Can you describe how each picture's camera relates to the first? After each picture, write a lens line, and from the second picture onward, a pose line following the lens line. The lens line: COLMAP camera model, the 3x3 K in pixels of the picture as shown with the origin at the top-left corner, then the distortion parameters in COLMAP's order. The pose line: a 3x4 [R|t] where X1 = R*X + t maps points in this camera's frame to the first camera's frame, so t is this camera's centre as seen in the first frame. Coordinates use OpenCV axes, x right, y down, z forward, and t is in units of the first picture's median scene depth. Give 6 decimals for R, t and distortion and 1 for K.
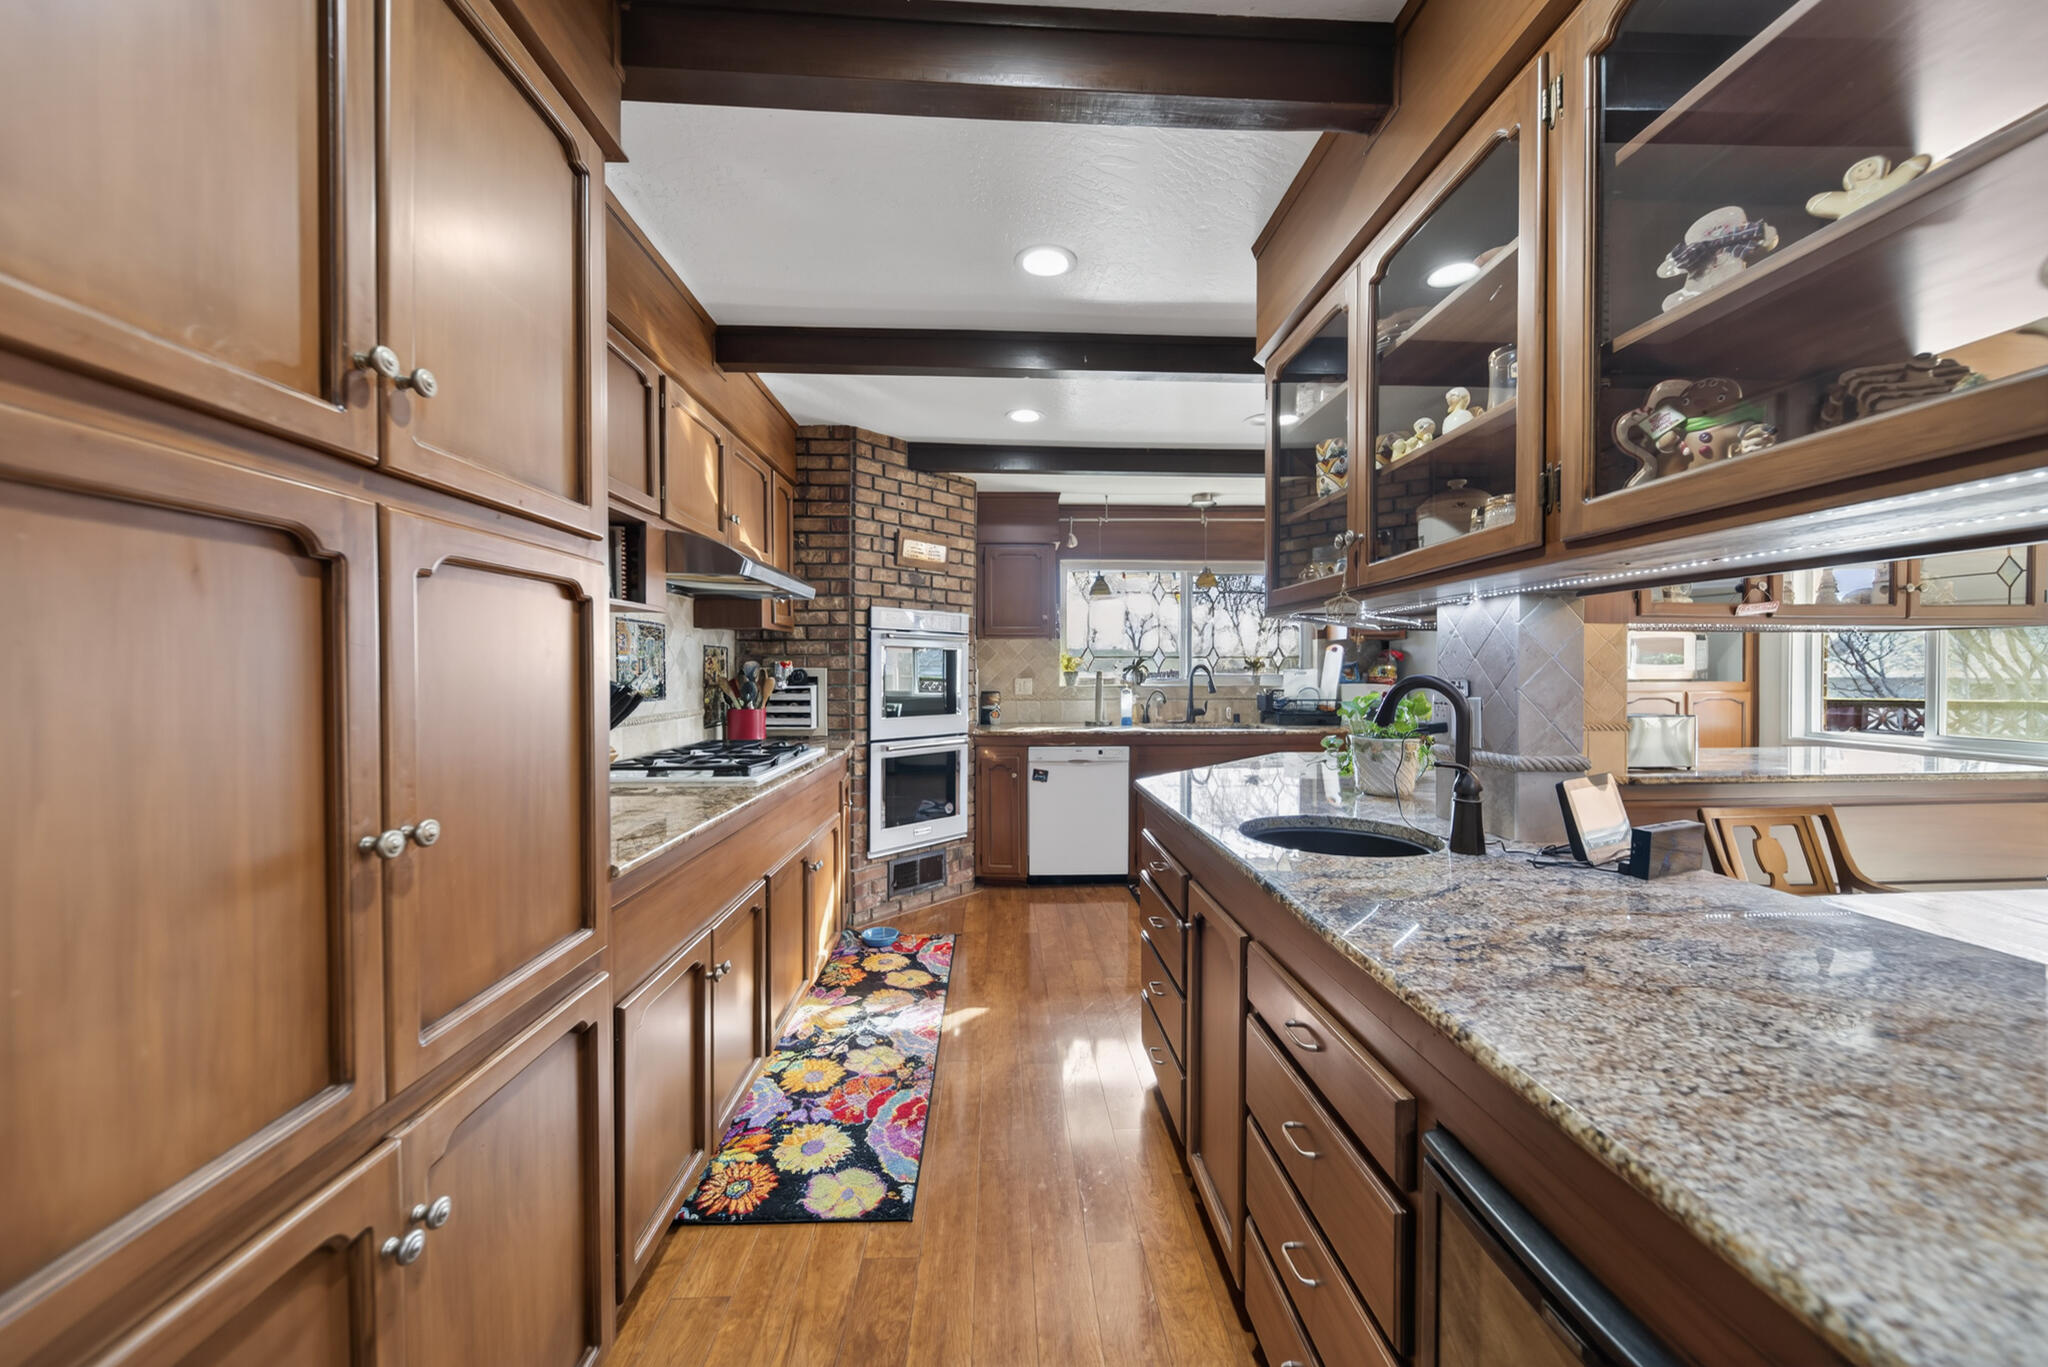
lens RADIAL K [[734.9, 0, 1030.9], [0, 734.9, 681.7], [0, 0, 1]] dist [-0.001535, -0.000575]
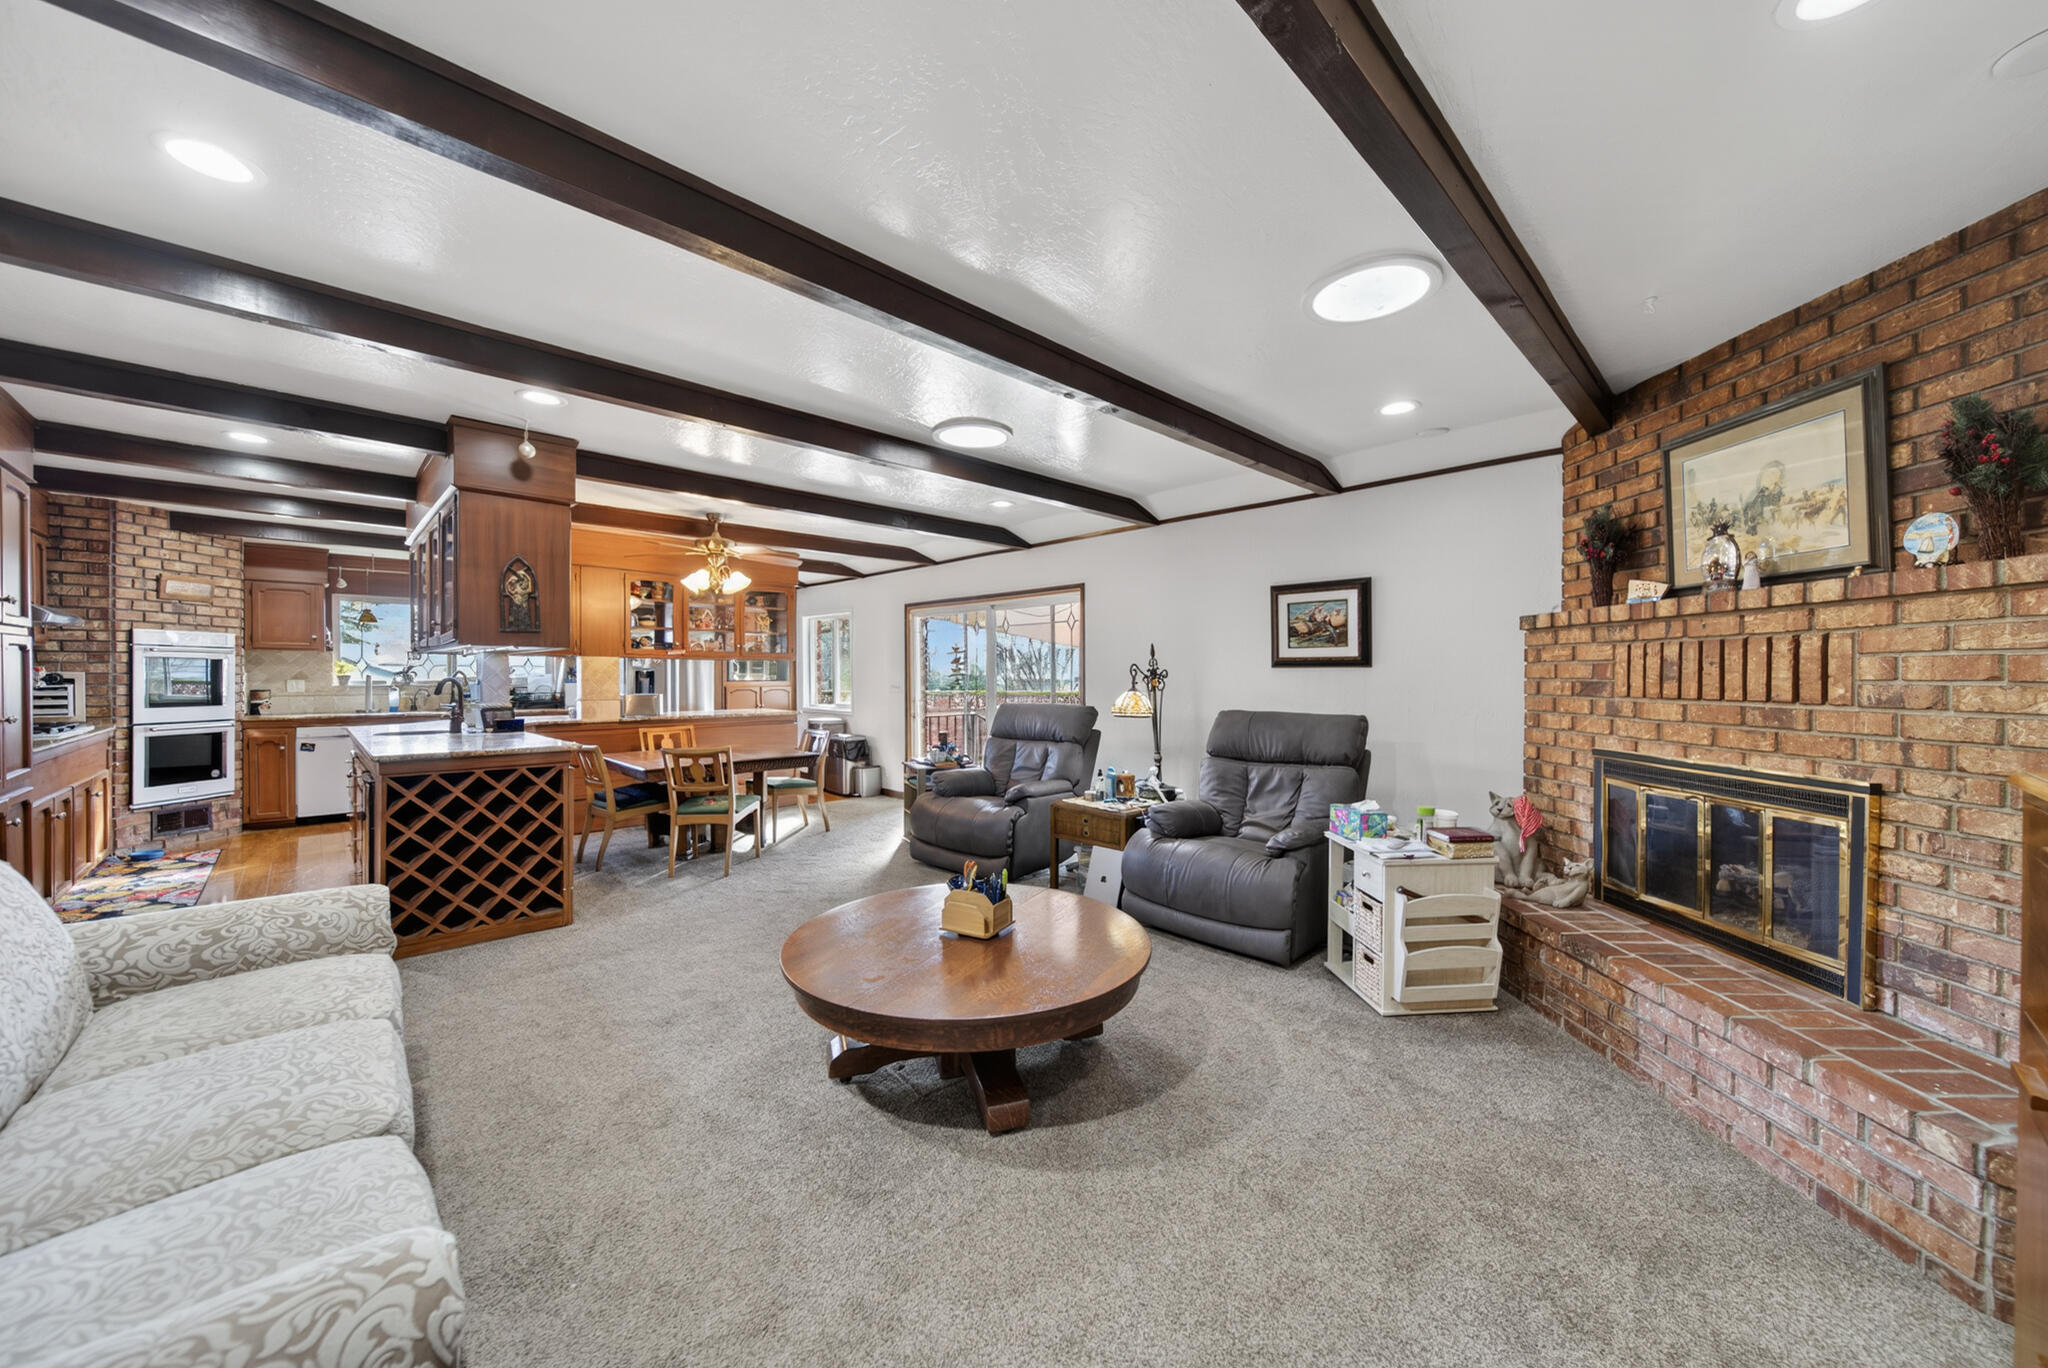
lens RADIAL K [[734.9, 0, 1023.7], [0, 734.9, 685.7], [0, 0, 1]] dist [-0.001535, -0.000575]
pose [[0.745707, -0.004899, 0.666256, 0.118803], [0.004054, 0.999988, 0.002816, 0.009799], [-0.666262, 0.000601, 0.745718, -1.177014]]
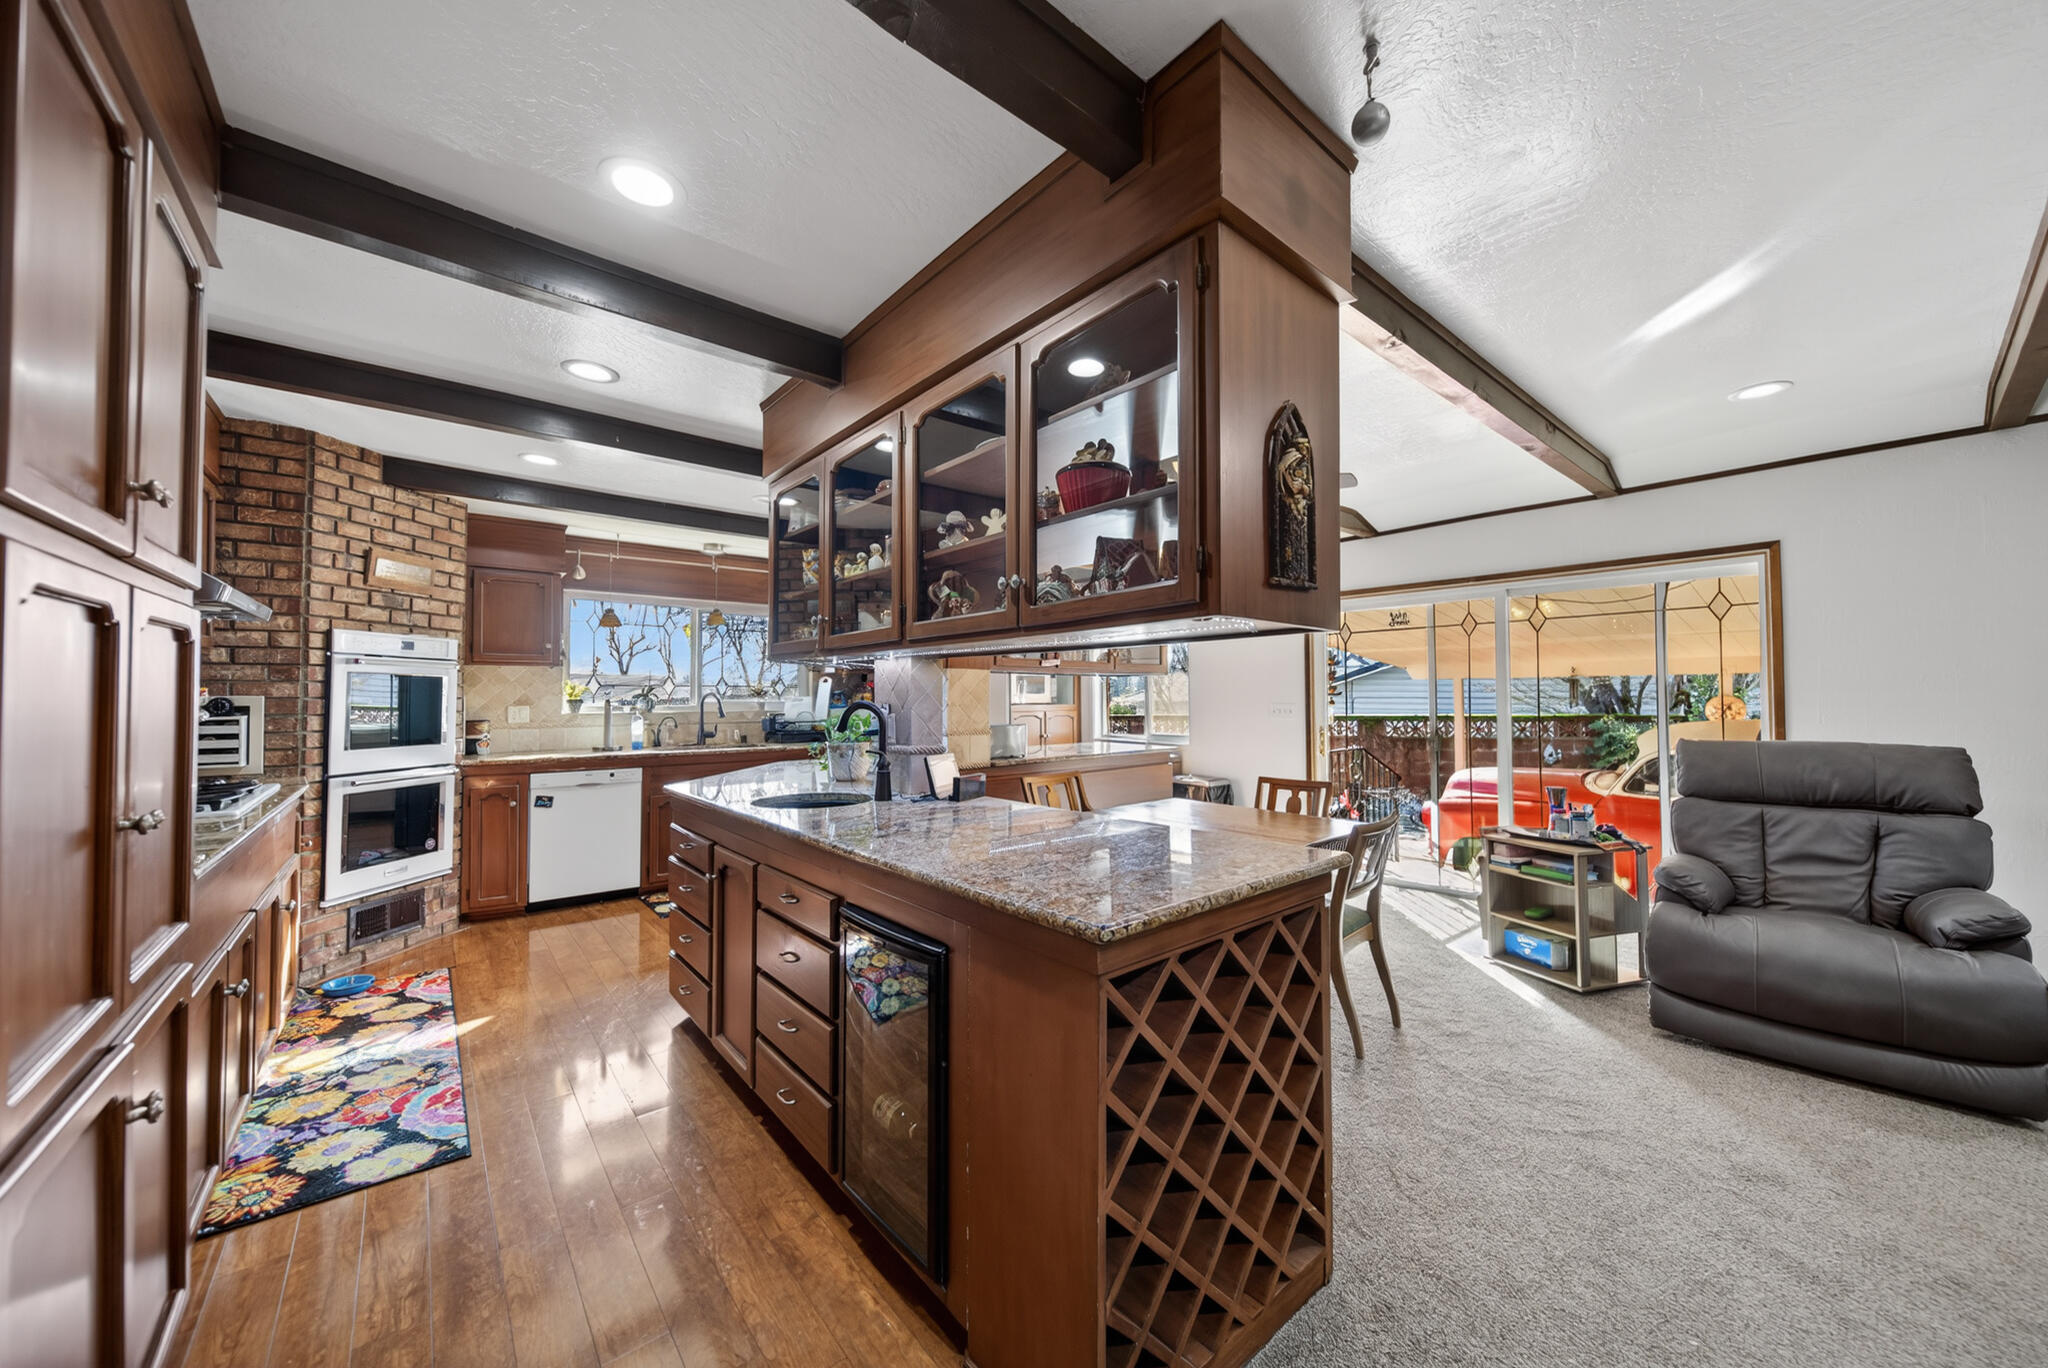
lens RADIAL K [[734.9, 0, 1035.2], [0, 734.9, 683.9], [0, 0, 1]] dist [-0.001535, -0.000575]
pose [[0.792398, 0.010482, 0.609914, -0.080520], [0.009660, 0.999511, -0.029728, 0.001835], [-0.609928, 0.029449, 0.791910, -0.254837]]
